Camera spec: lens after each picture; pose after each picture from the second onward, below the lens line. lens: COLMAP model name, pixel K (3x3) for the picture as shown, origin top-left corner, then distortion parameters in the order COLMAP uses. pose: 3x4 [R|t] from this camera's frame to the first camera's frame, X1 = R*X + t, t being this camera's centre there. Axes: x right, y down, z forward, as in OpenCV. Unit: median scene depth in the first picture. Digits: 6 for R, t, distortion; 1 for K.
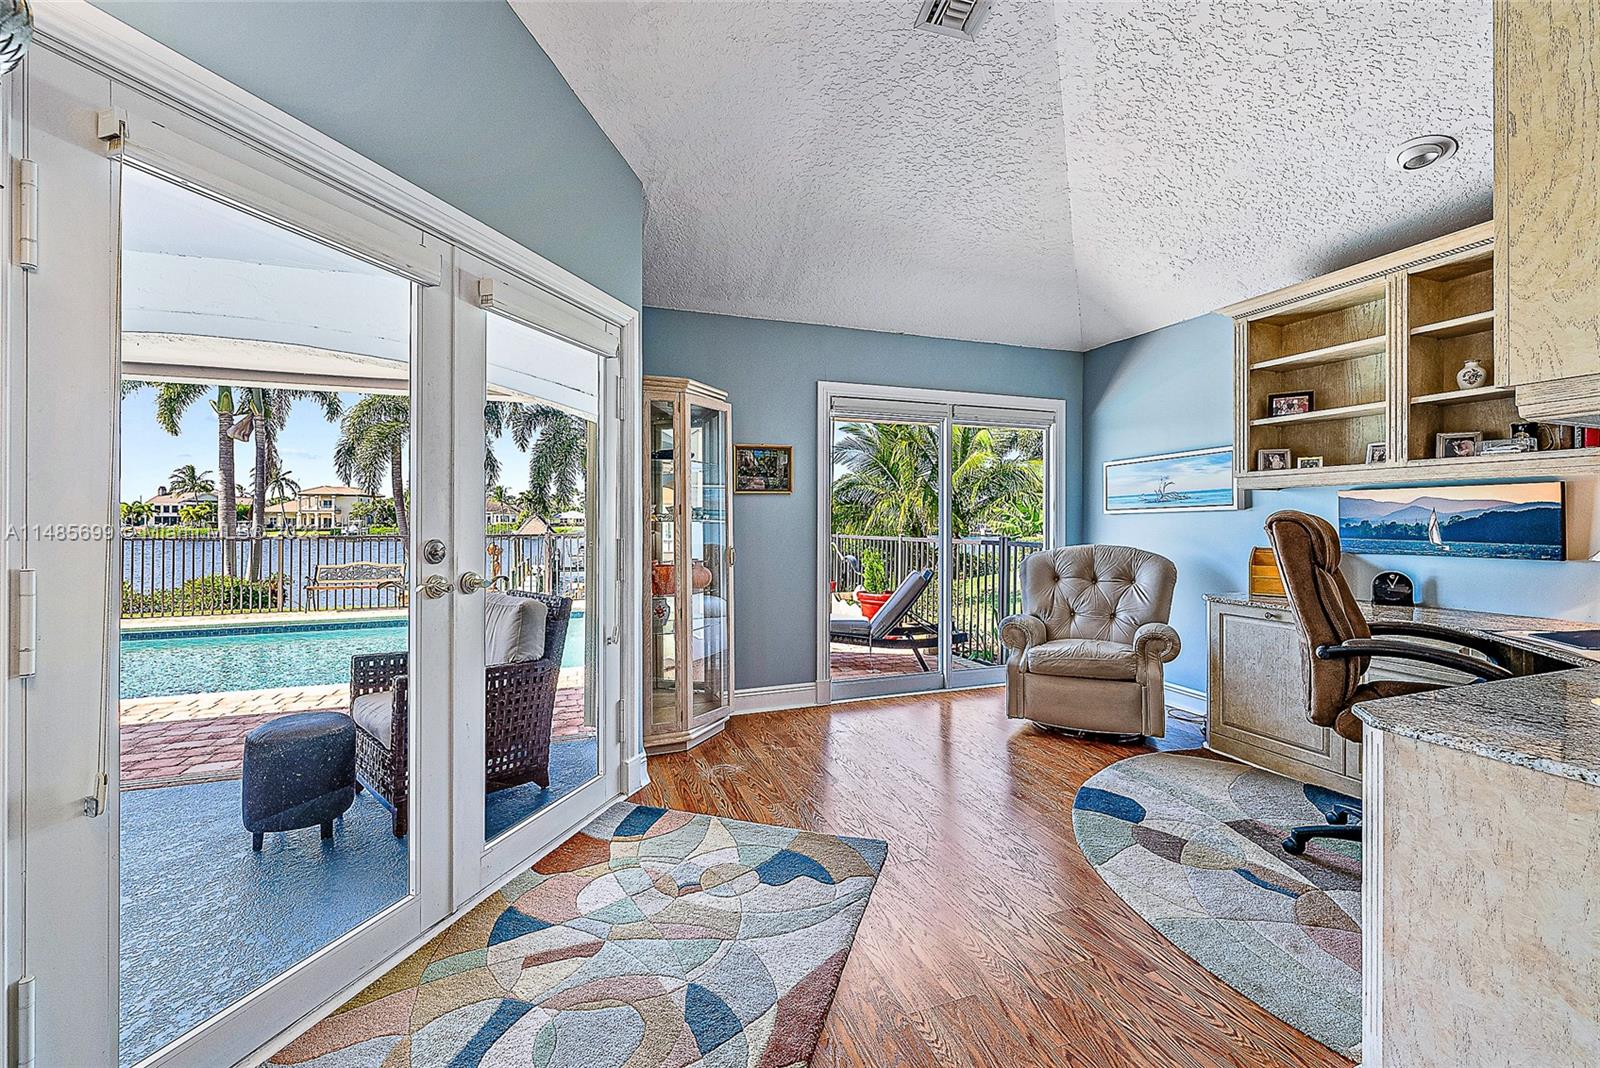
lens RADIAL K [[639.7, 0, 804.6], [0, 639.7, 521.9], [0, 0, 1]] dist [-0.000013, -0.000026]
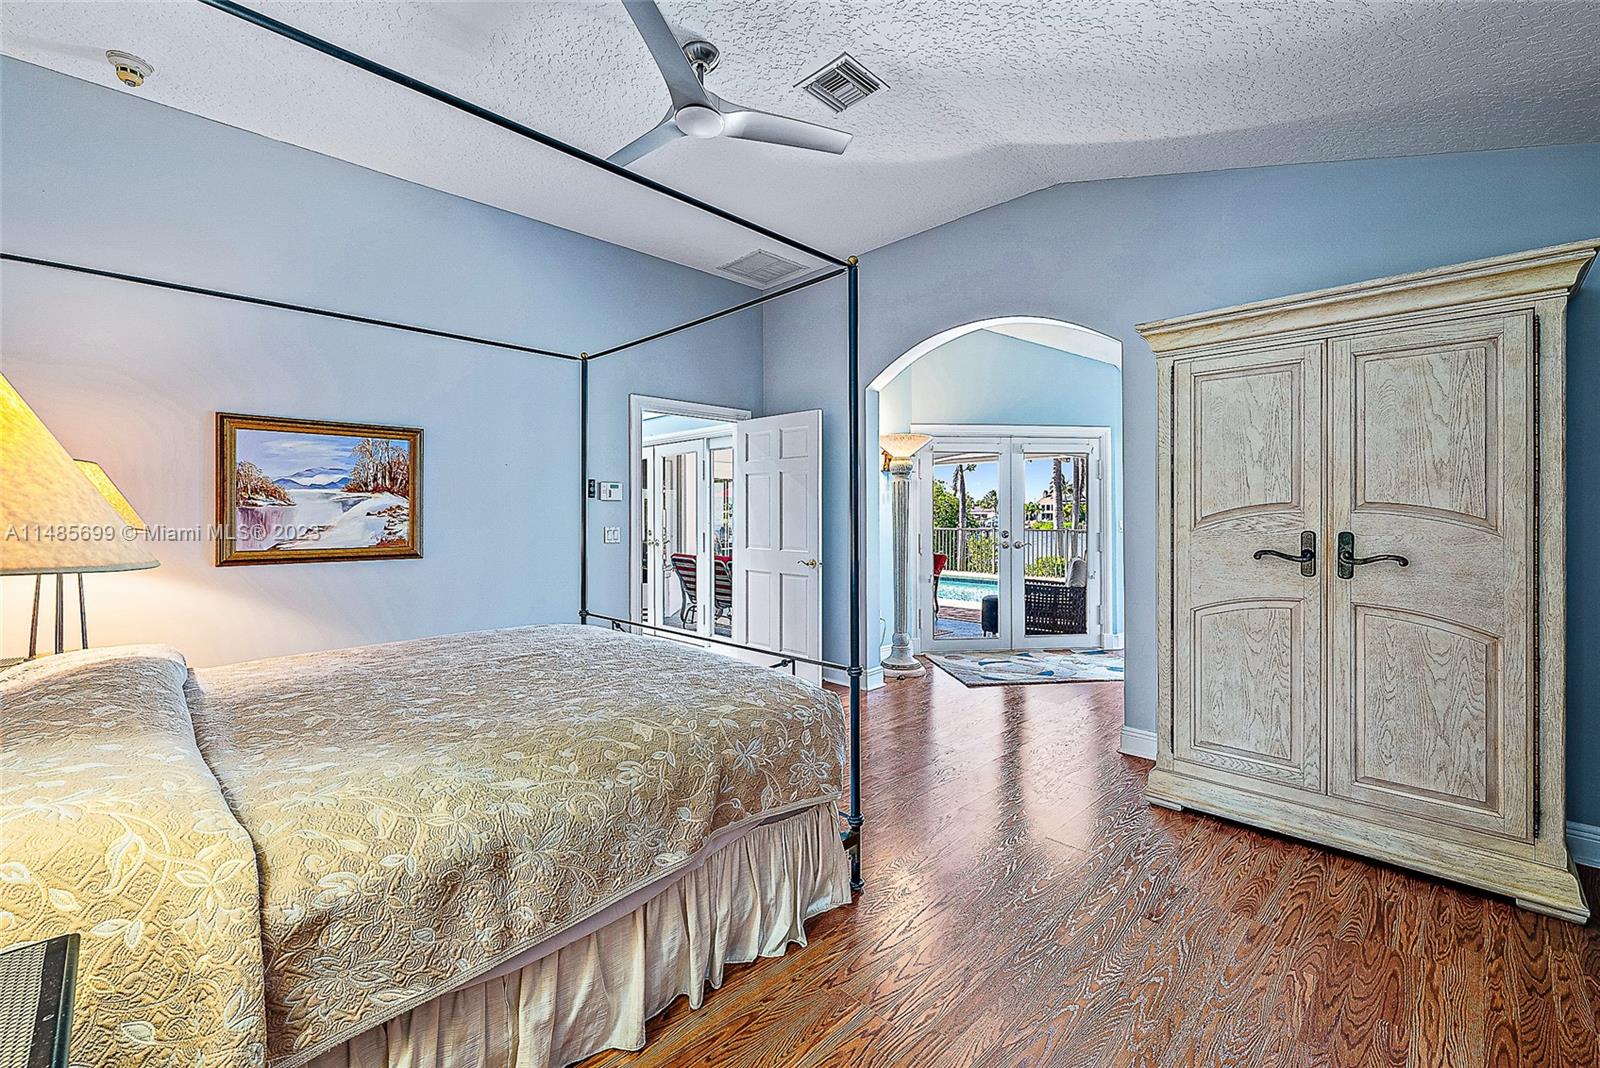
lens RADIAL K [[675.3, 0, 786.8], [0, 675.3, 520.4], [0, 0, 1]] dist [-0.012410, 0.000025]
pose [[0.400166, 0.003002, -0.916438, 0.852990], [0.001607, 0.999991, 0.003977, -0.016834], [0.916441, -0.003064, 0.400158, -0.565313]]
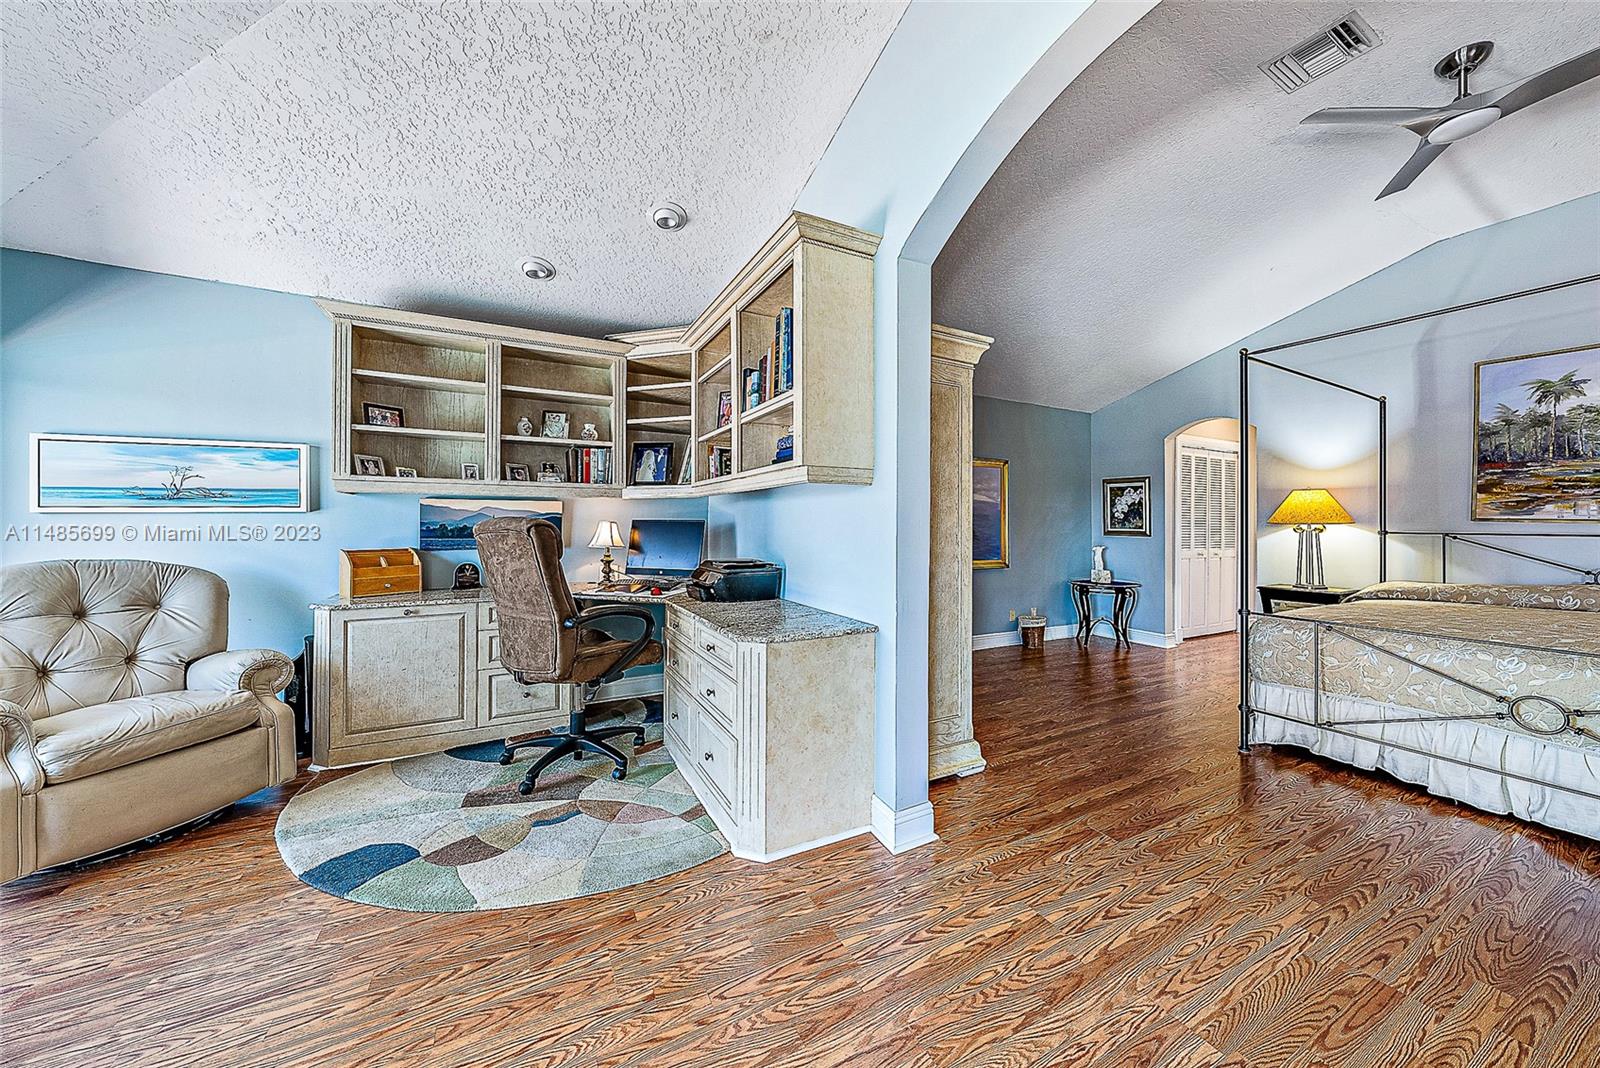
lens RADIAL K [[548.6, 0, 800.7], [0, 548.6, 520.1], [0, 0, 1]] dist [-0.001591, 0.000099]
pose [[-0.123017, 0.002708, 0.992401, -0.258726], [-0.003014, 0.999991, -0.003102, -0.007915], [-0.992400, -0.003373, -0.123007, 0.436945]]
